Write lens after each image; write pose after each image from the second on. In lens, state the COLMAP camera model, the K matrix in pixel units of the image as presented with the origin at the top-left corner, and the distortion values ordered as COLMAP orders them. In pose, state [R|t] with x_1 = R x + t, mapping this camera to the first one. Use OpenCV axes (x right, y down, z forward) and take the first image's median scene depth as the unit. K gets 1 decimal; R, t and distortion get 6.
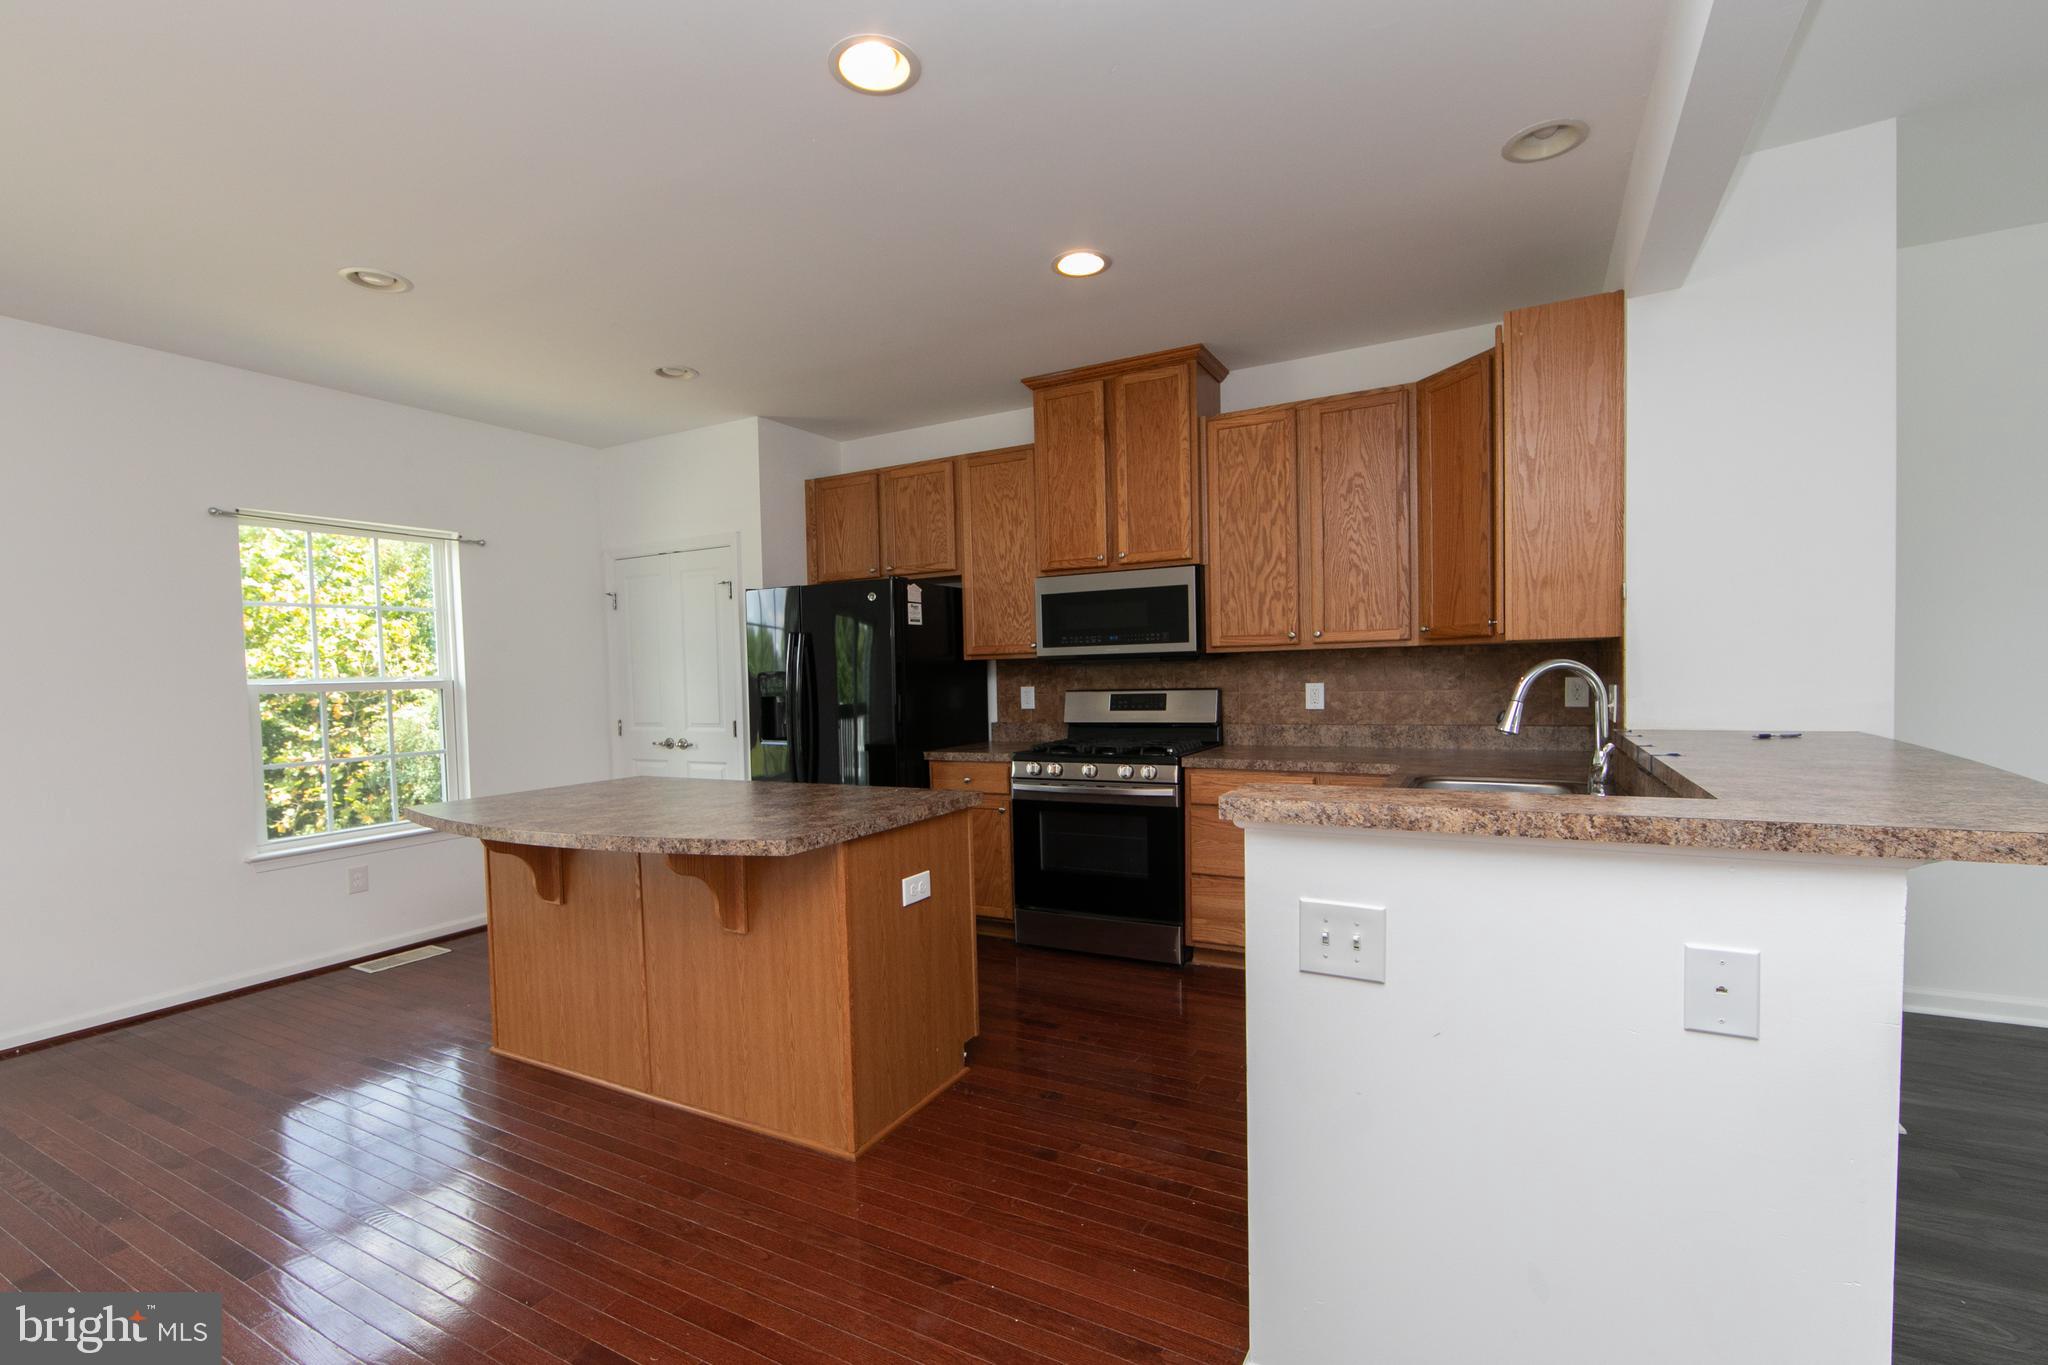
lens RADIAL K [[831.0, 0, 1092.0], [0, 831.0, 698.4], [0, 0, 1]] dist [-0.002096, -0.000233]
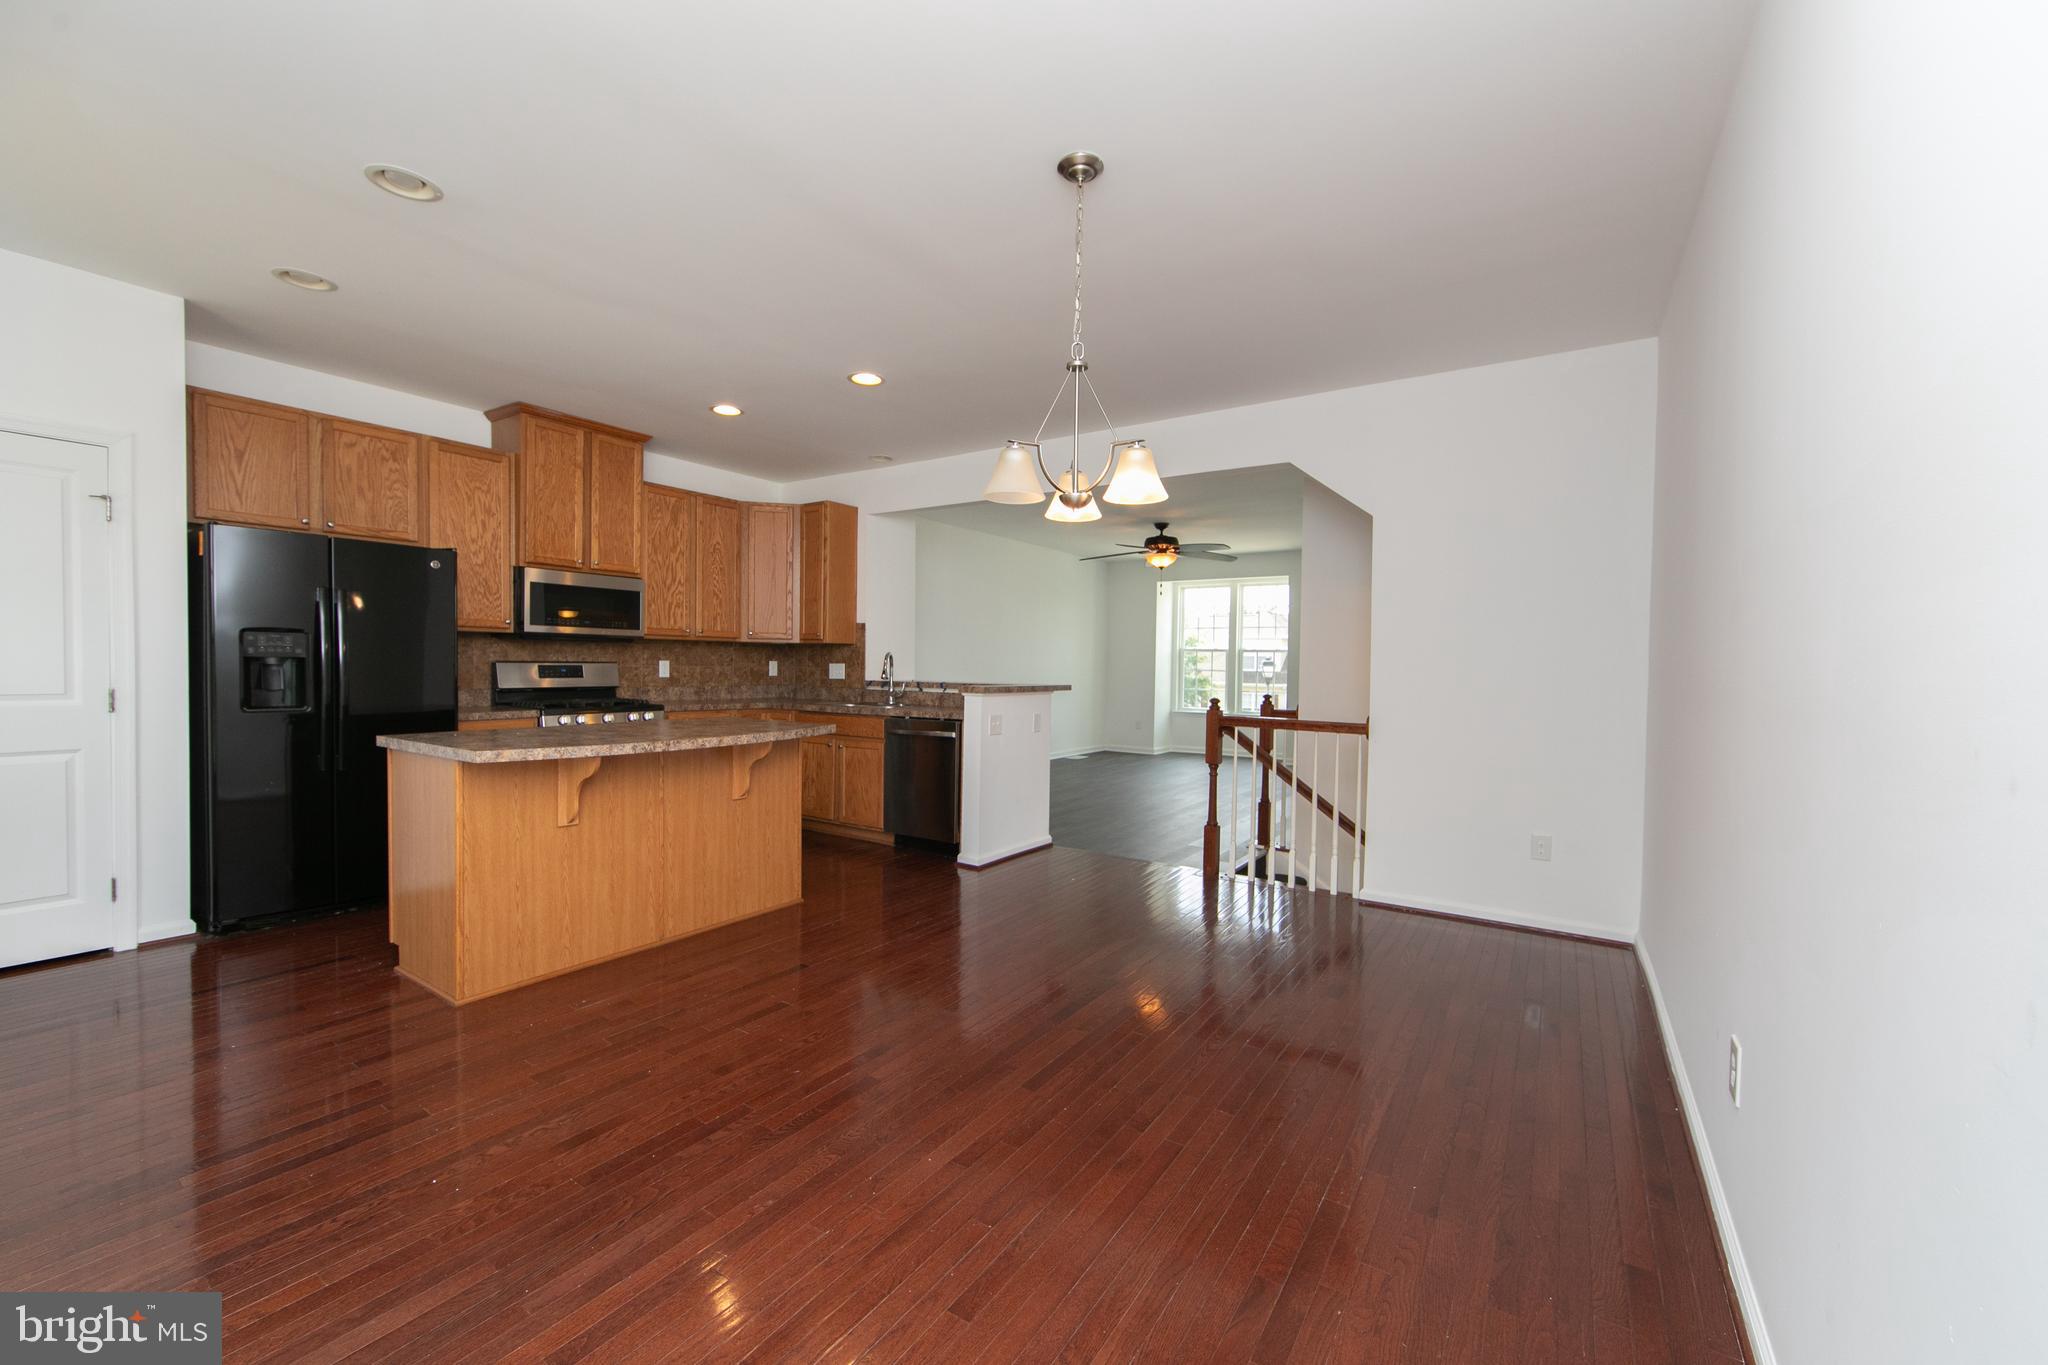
lens RADIAL K [[731.7, 0, 973.0], [0, 731.7, 681.3], [0, 0, 1]] dist [-0.000122, -0.000178]
pose [[0.191850, 0.002170, 0.981422, -1.047460], [0.014426, 0.999883, -0.005031, 0.038660], [-0.981318, 0.015124, 0.191796, 0.163953]]
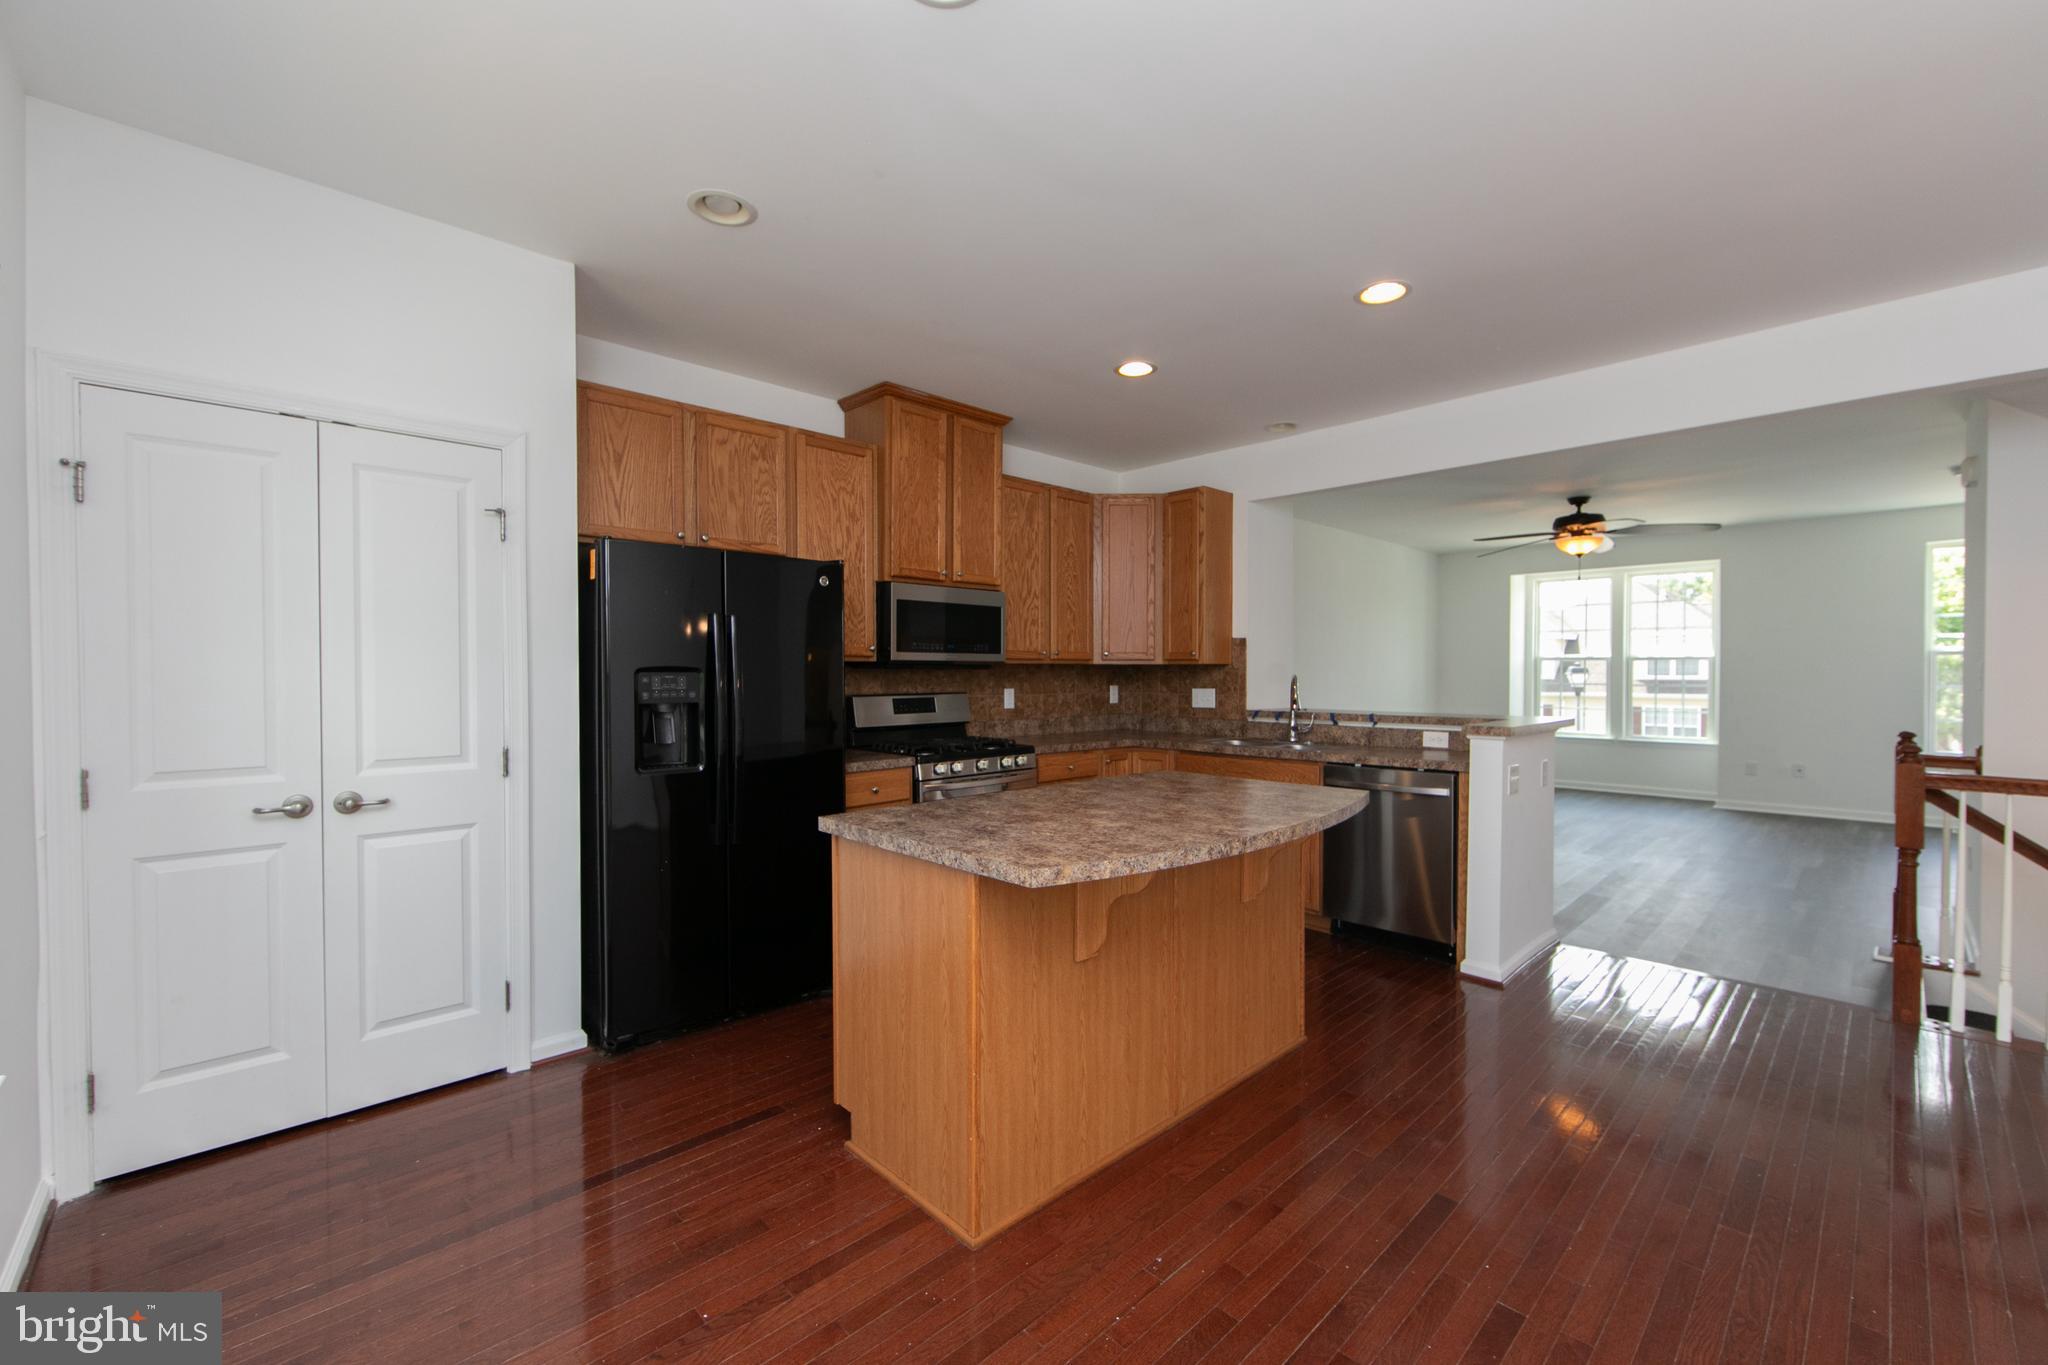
lens RADIAL K [[776.2, 0, 1035.8], [0, 776.2, 685.1], [0, 0, 1]] dist [-0.000878, -0.000078]
pose [[0.386147, 0.009915, 0.922384, -0.908717], [0.022274, 0.999550, -0.020069, 0.001628], [-0.922168, 0.028294, 0.385752, 0.511378]]
